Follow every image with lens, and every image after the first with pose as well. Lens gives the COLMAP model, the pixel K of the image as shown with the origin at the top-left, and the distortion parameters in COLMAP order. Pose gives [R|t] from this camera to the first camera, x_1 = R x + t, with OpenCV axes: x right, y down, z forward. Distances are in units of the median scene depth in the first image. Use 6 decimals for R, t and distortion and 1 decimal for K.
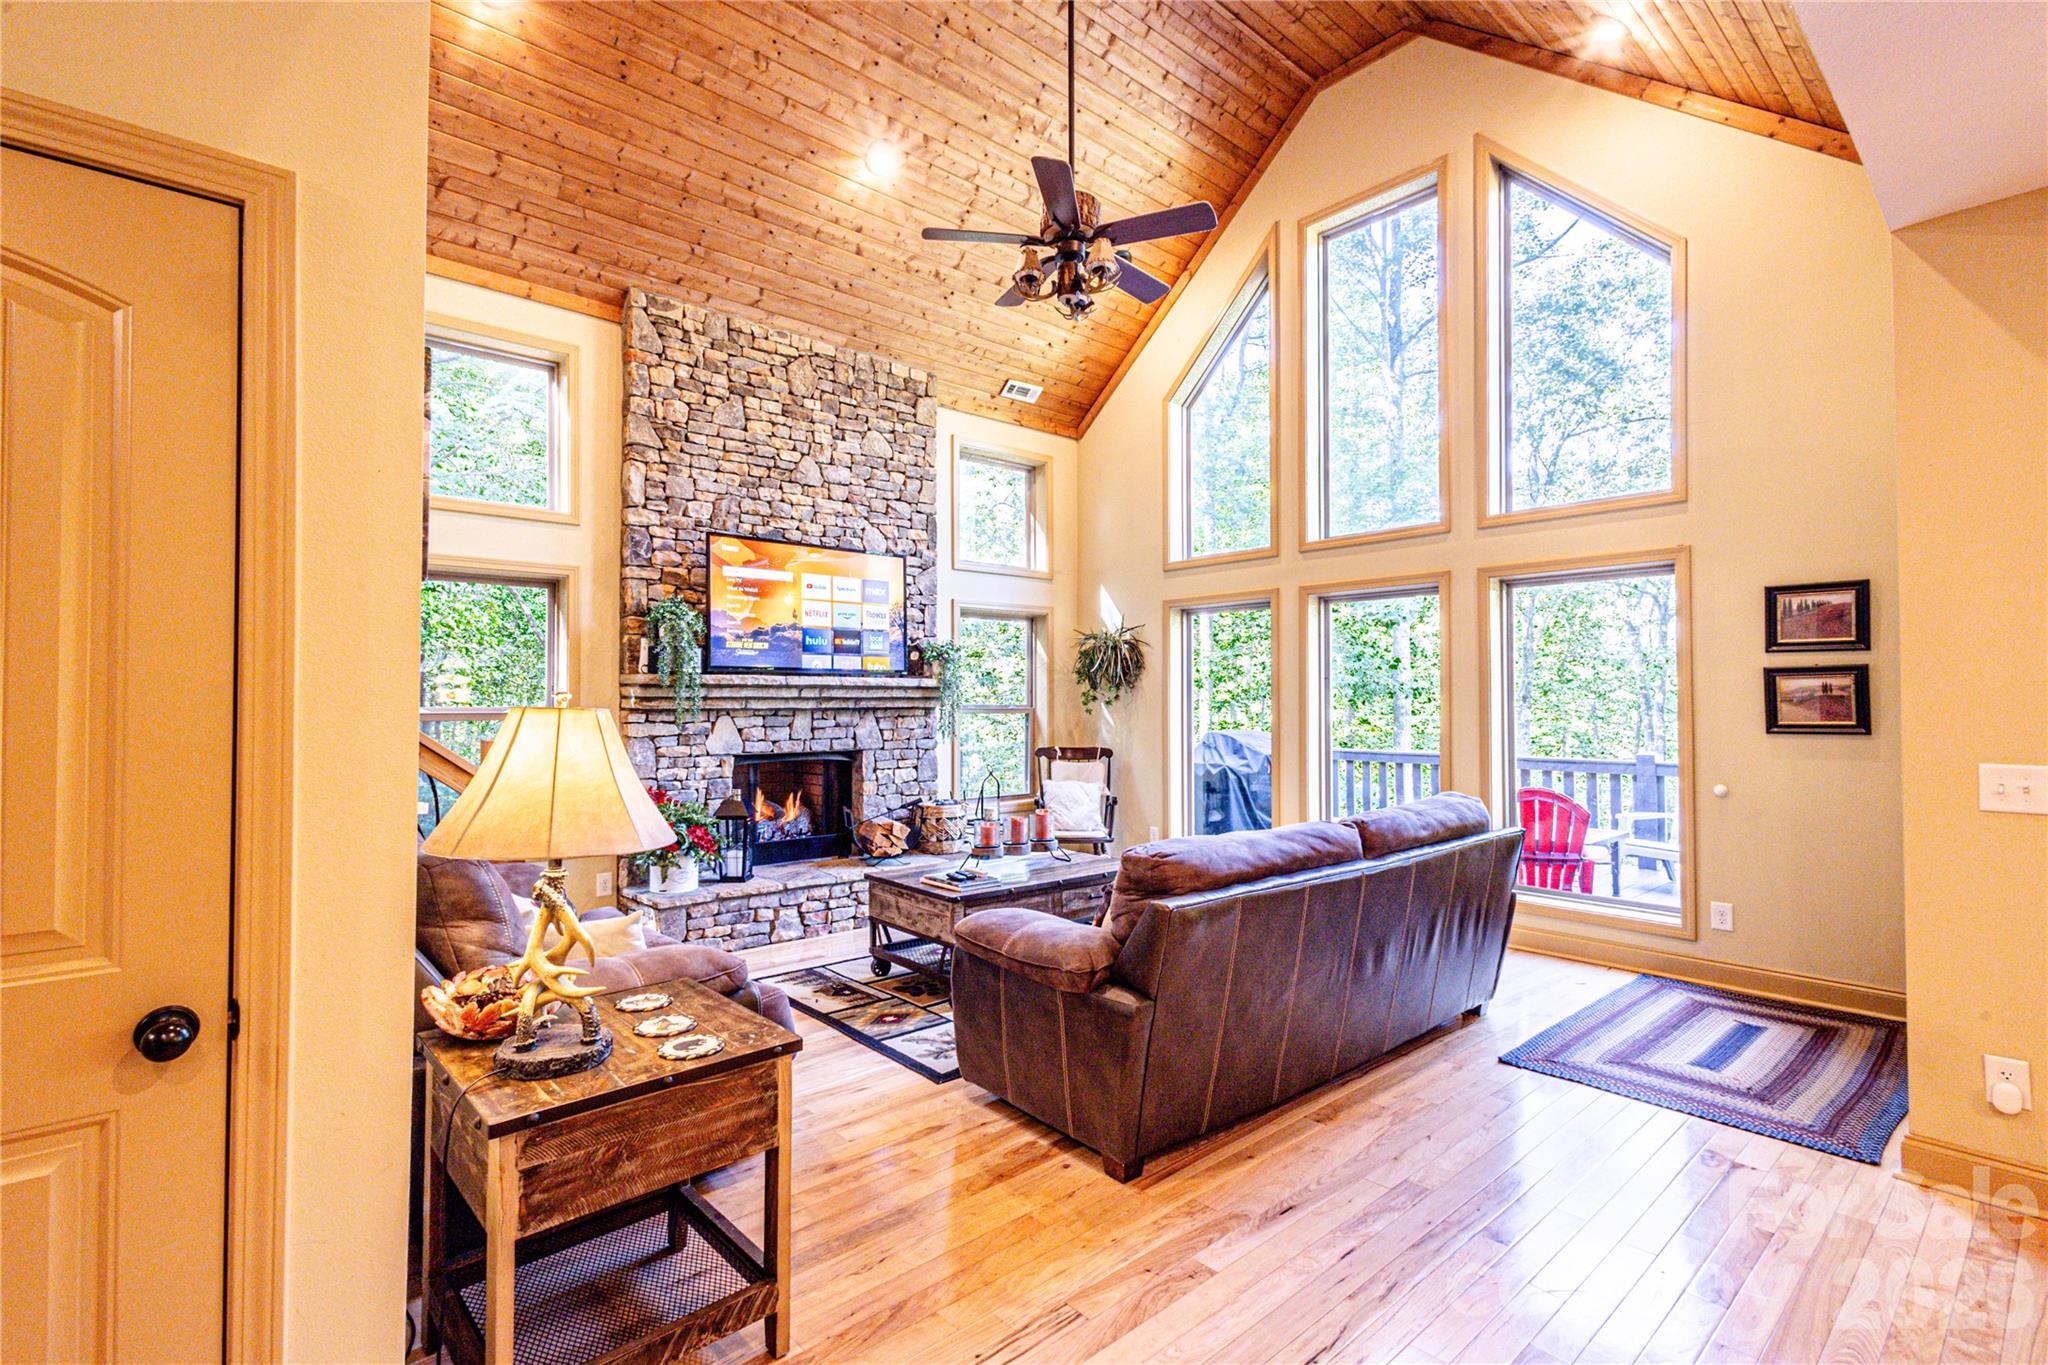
lens RADIAL K [[938.4, 0, 1020.7], [0, 938.4, 680.2], [0, 0, 1]] dist [0.011568, -0.003561]
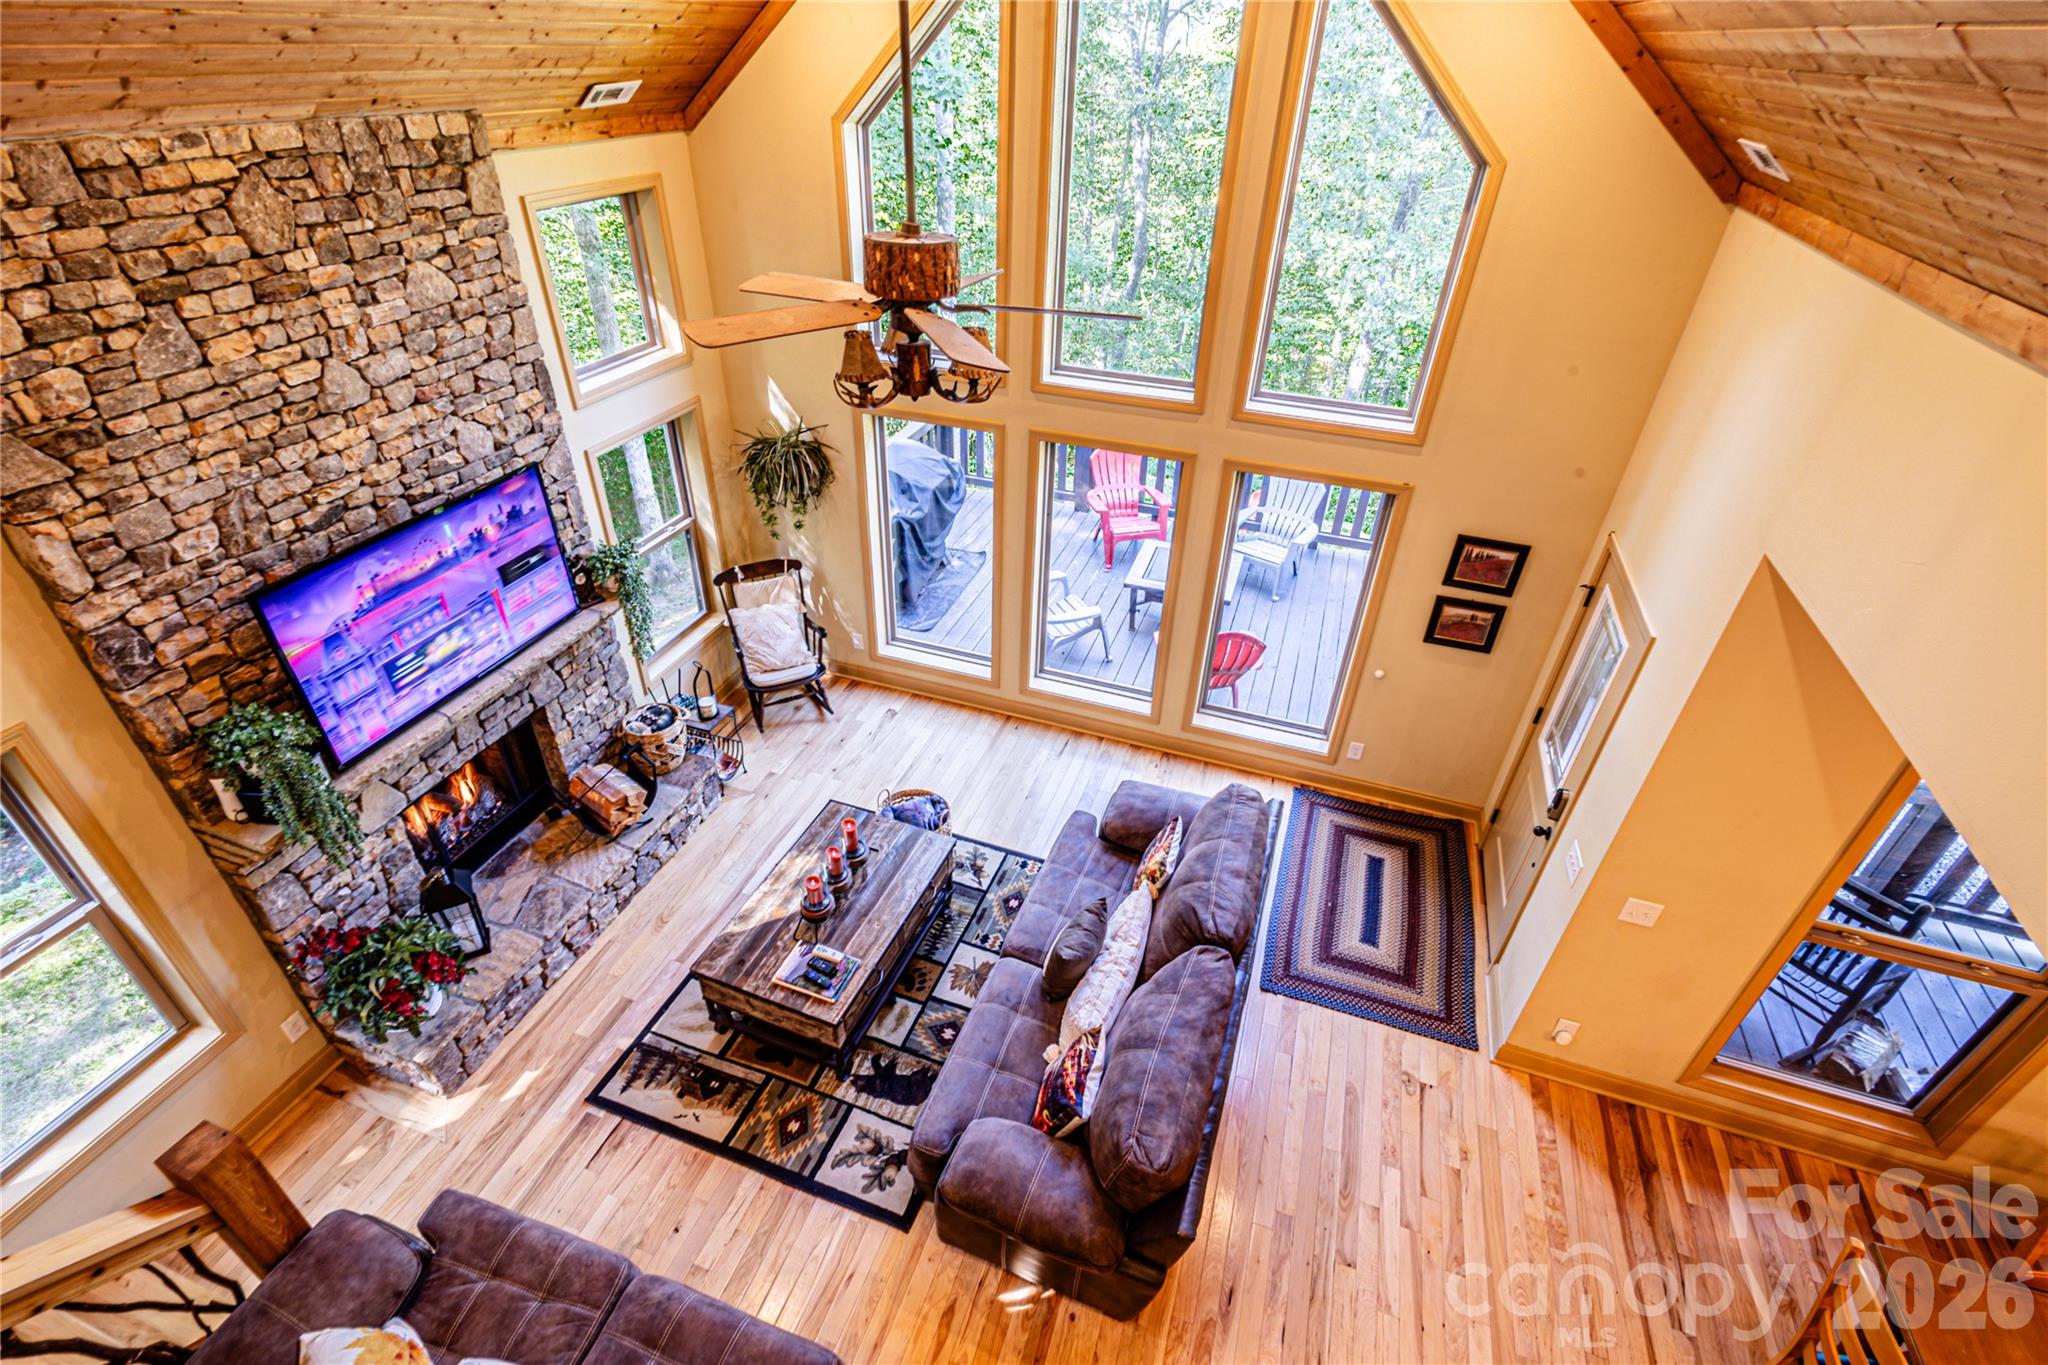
lens RADIAL K [[938.4, 0, 1022.9], [0, 938.4, 681.1], [0, 0, 1]] dist [0.011568, -0.003561]
pose [[0.868320, -0.259875, 0.422474, -0.159449], [-0.041176, 0.811049, 0.583528, -0.459068], [-0.494292, -0.524085, 0.693550, 0.279904]]
